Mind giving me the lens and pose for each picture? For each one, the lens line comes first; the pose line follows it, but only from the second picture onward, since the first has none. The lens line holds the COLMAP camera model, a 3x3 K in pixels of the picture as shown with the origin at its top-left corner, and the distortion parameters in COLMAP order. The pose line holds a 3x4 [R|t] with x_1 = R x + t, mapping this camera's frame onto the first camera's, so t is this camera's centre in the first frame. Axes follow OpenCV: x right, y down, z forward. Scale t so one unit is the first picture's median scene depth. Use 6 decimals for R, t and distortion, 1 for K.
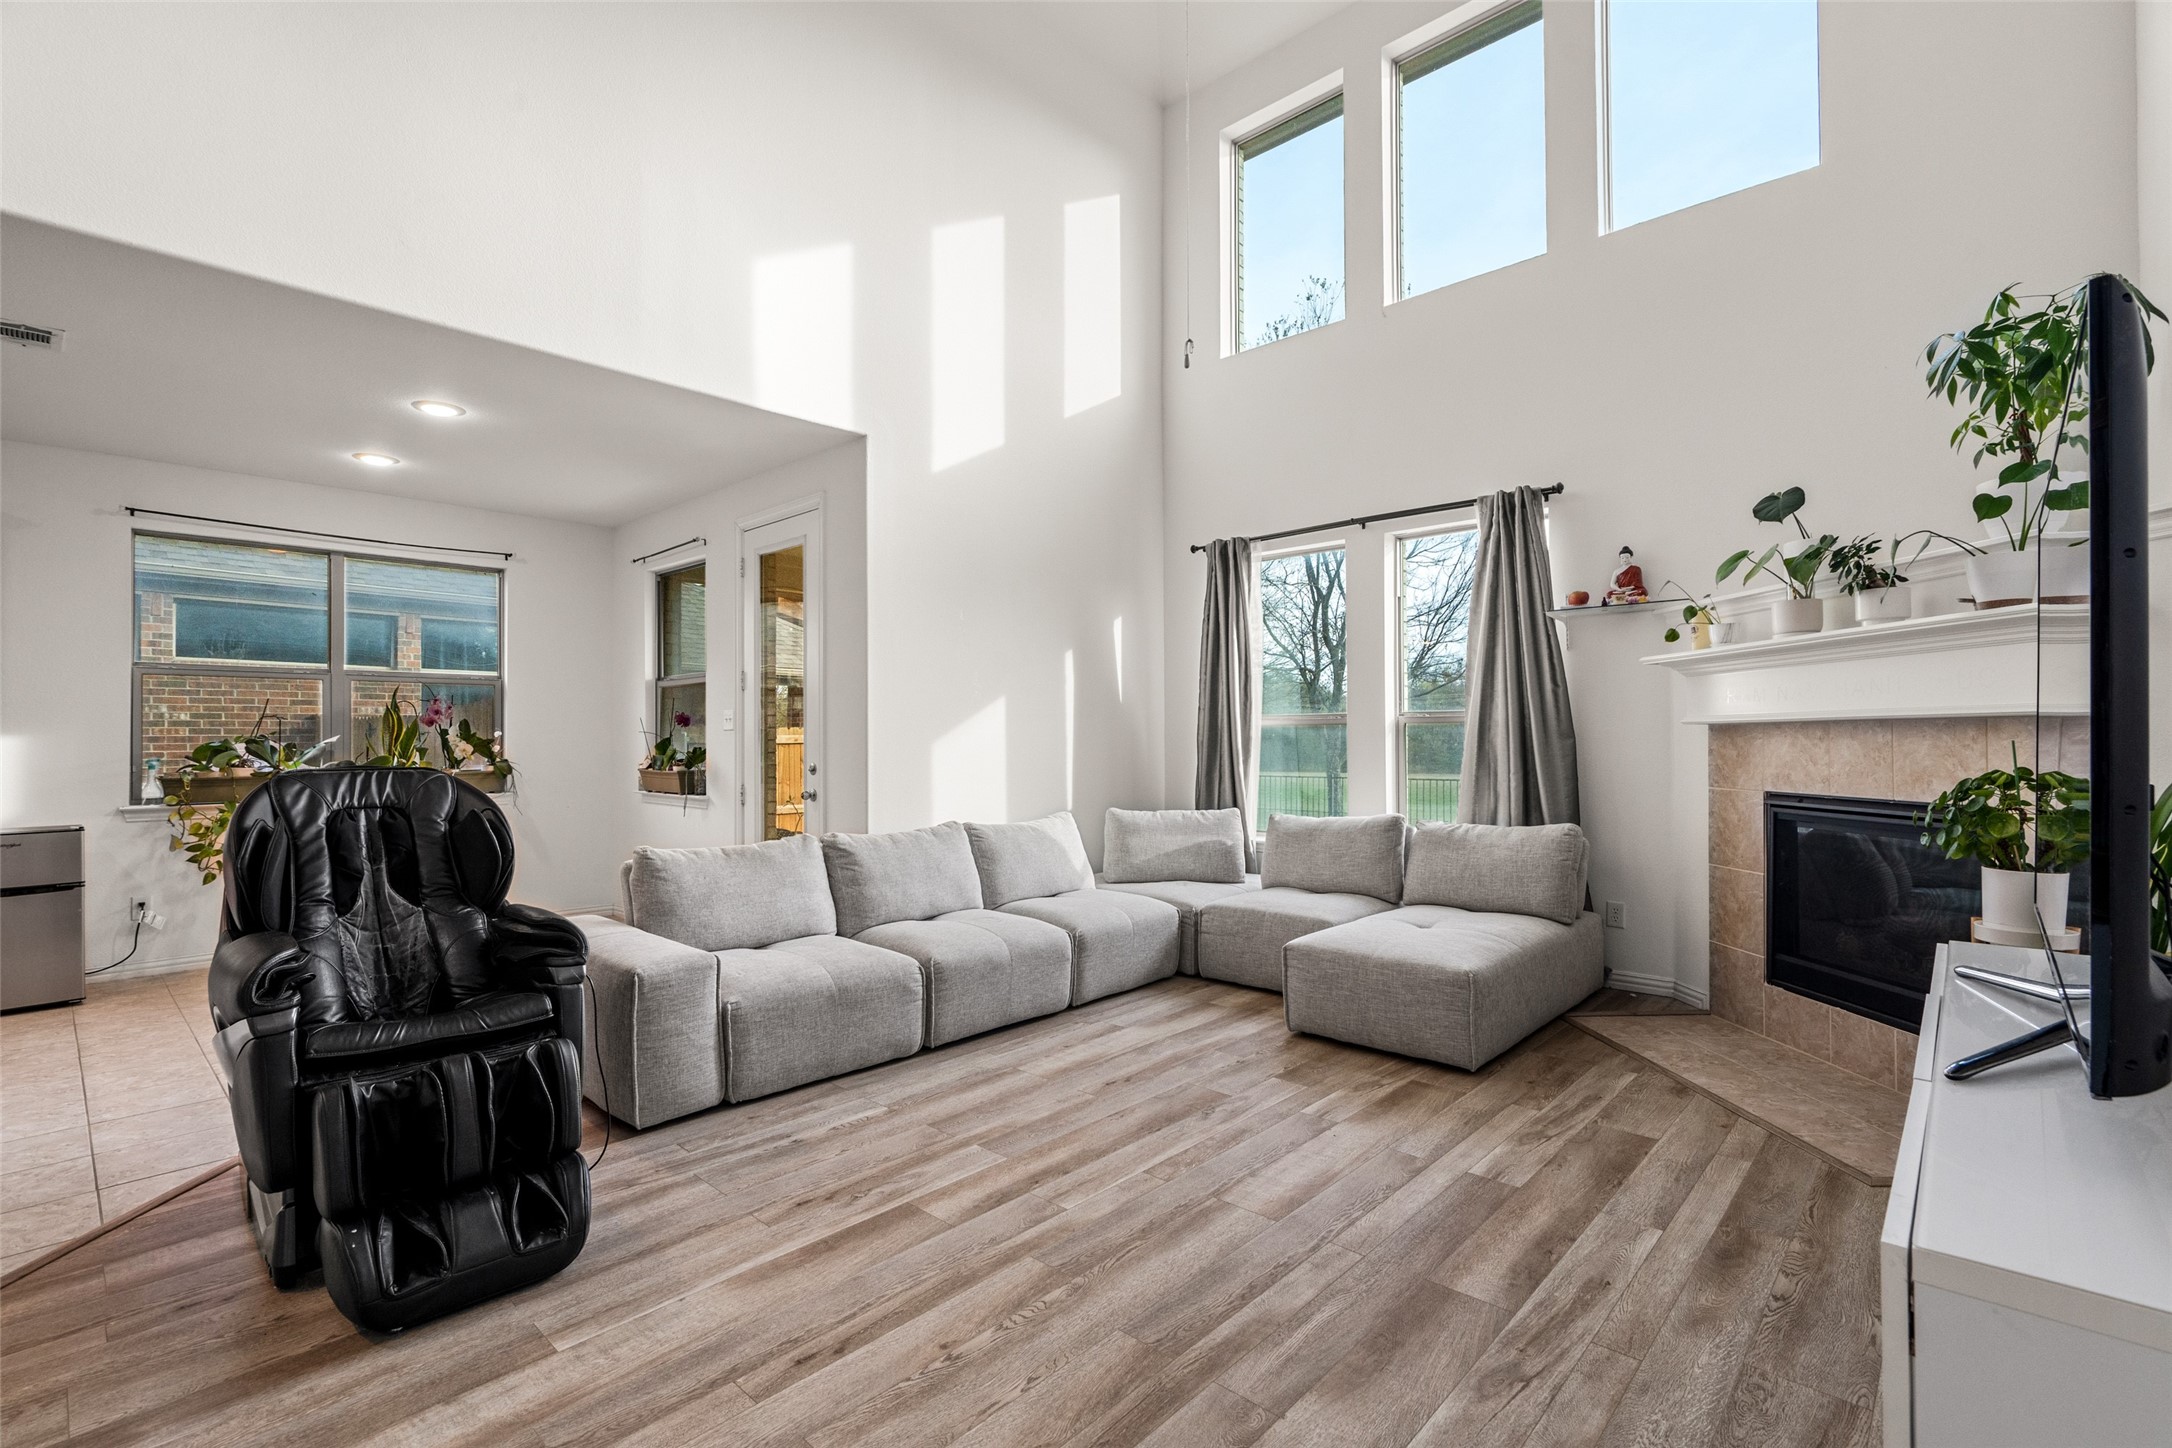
lens RADIAL K [[978.1, 0, 1090.3], [0, 978.1, 725.4], [0, 0, 1]] dist [-0.006367, 0.001708]
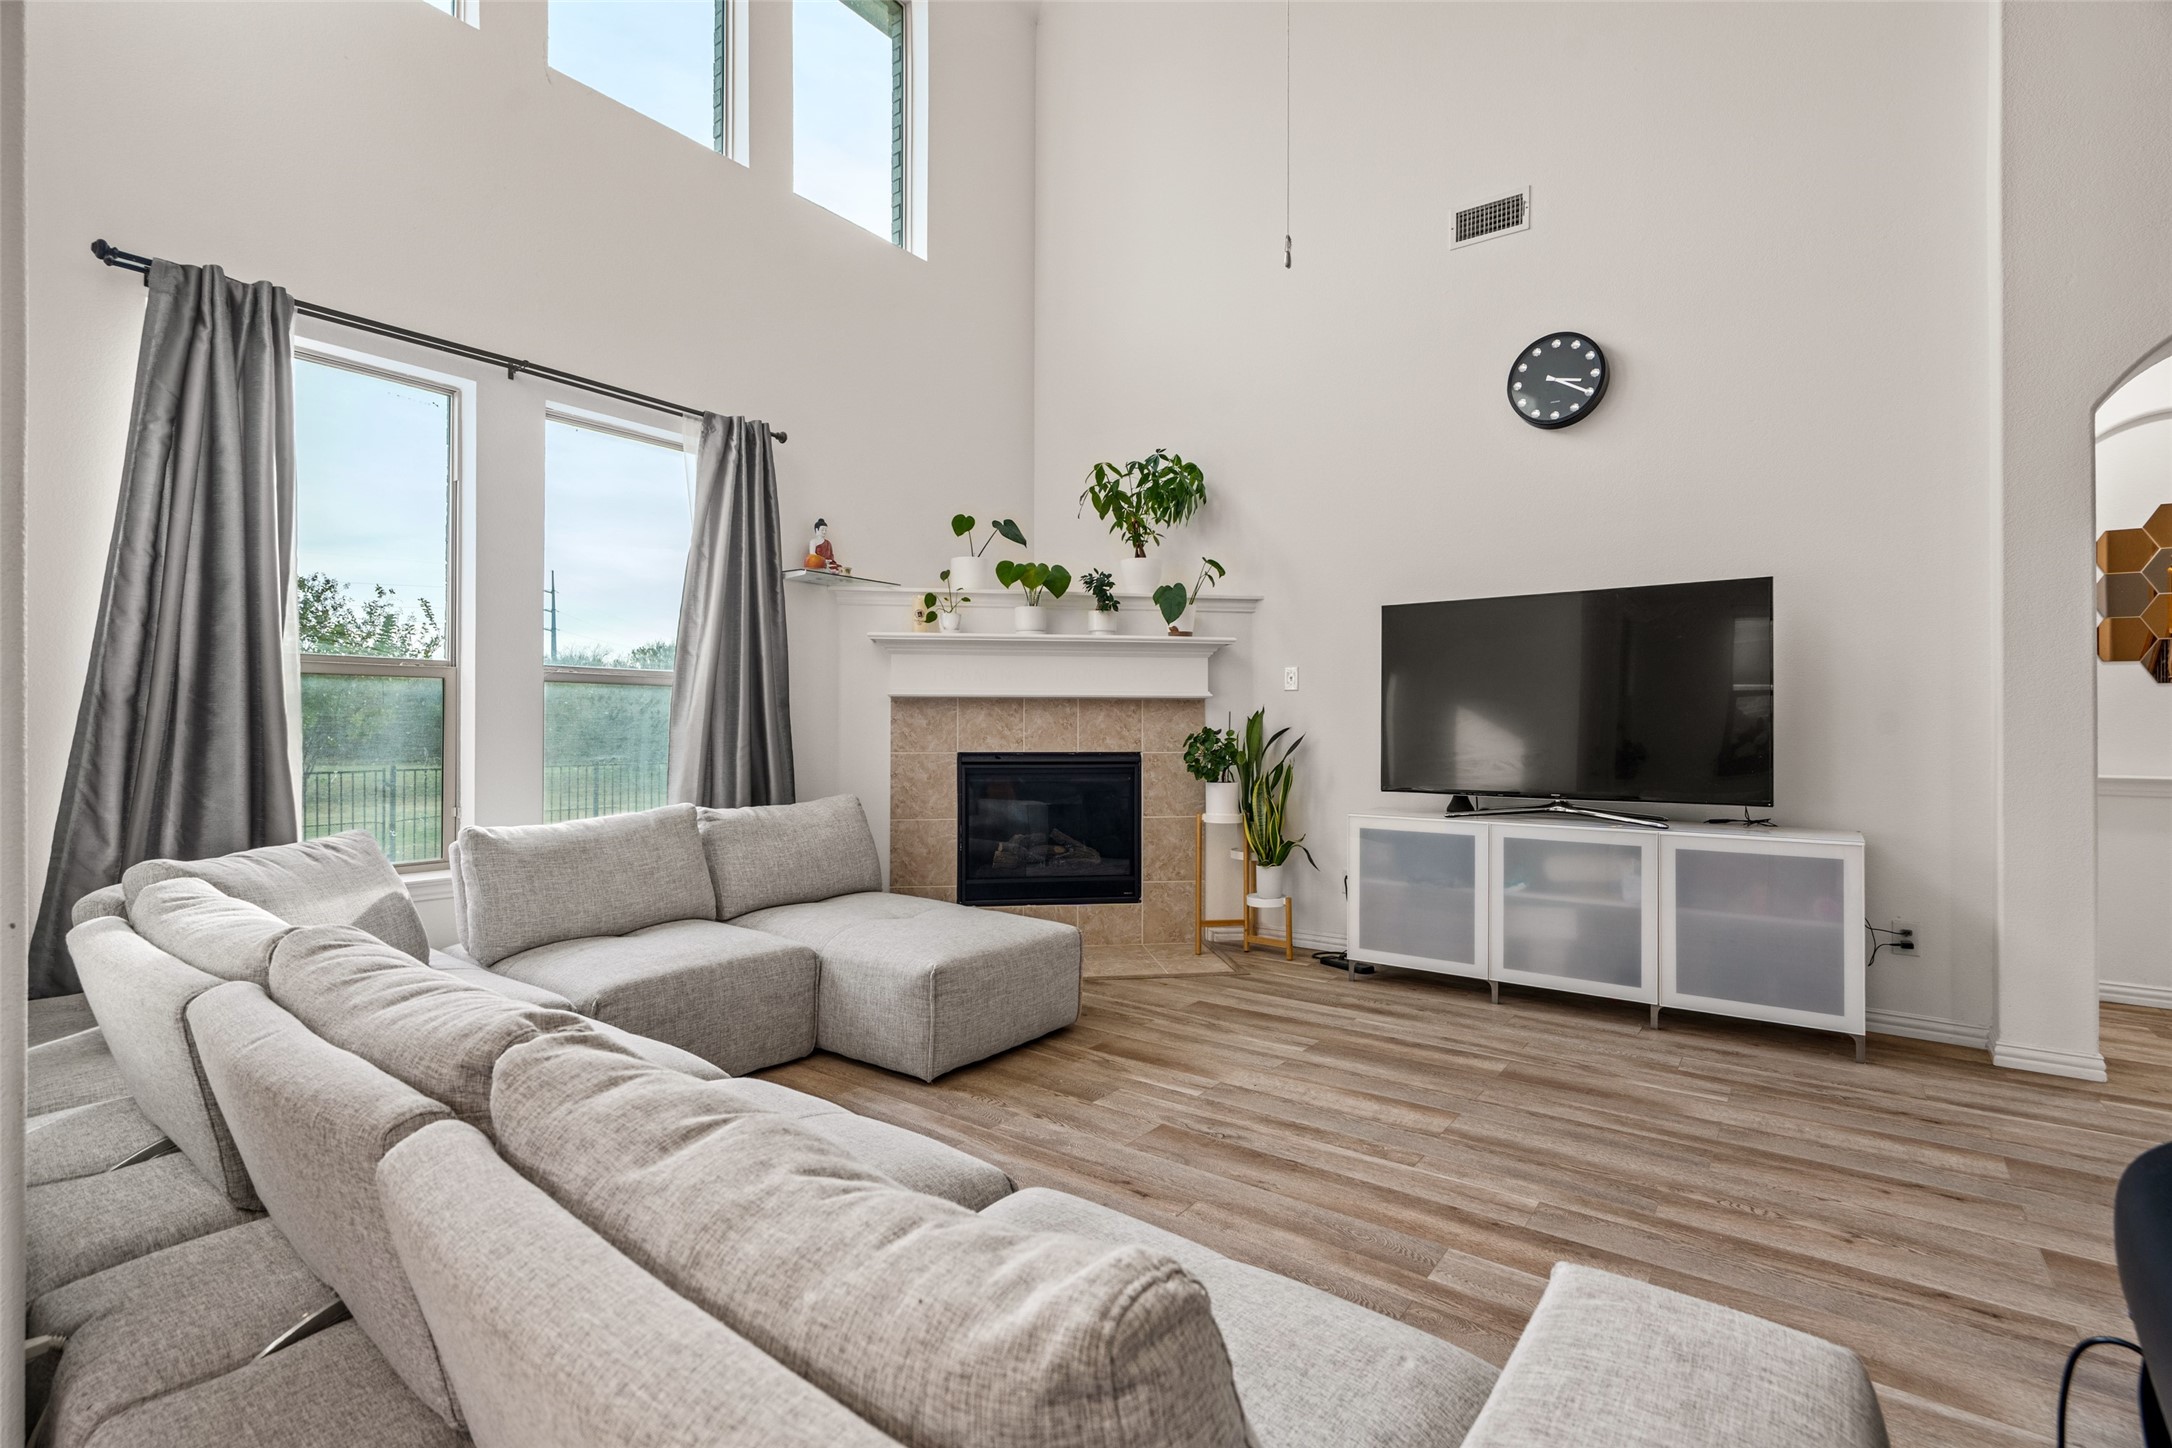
lens RADIAL K [[978.1, 0, 1080.8], [0, 978.1, 726.4], [0, 0, 1]] dist [-0.006367, 0.001708]
pose [[-0.091846, 0.004674, 0.995762, -0.565809], [-0.016131, 0.999851, -0.006181, 0.039061], [-0.995643, -0.016630, -0.091757, 0.958337]]
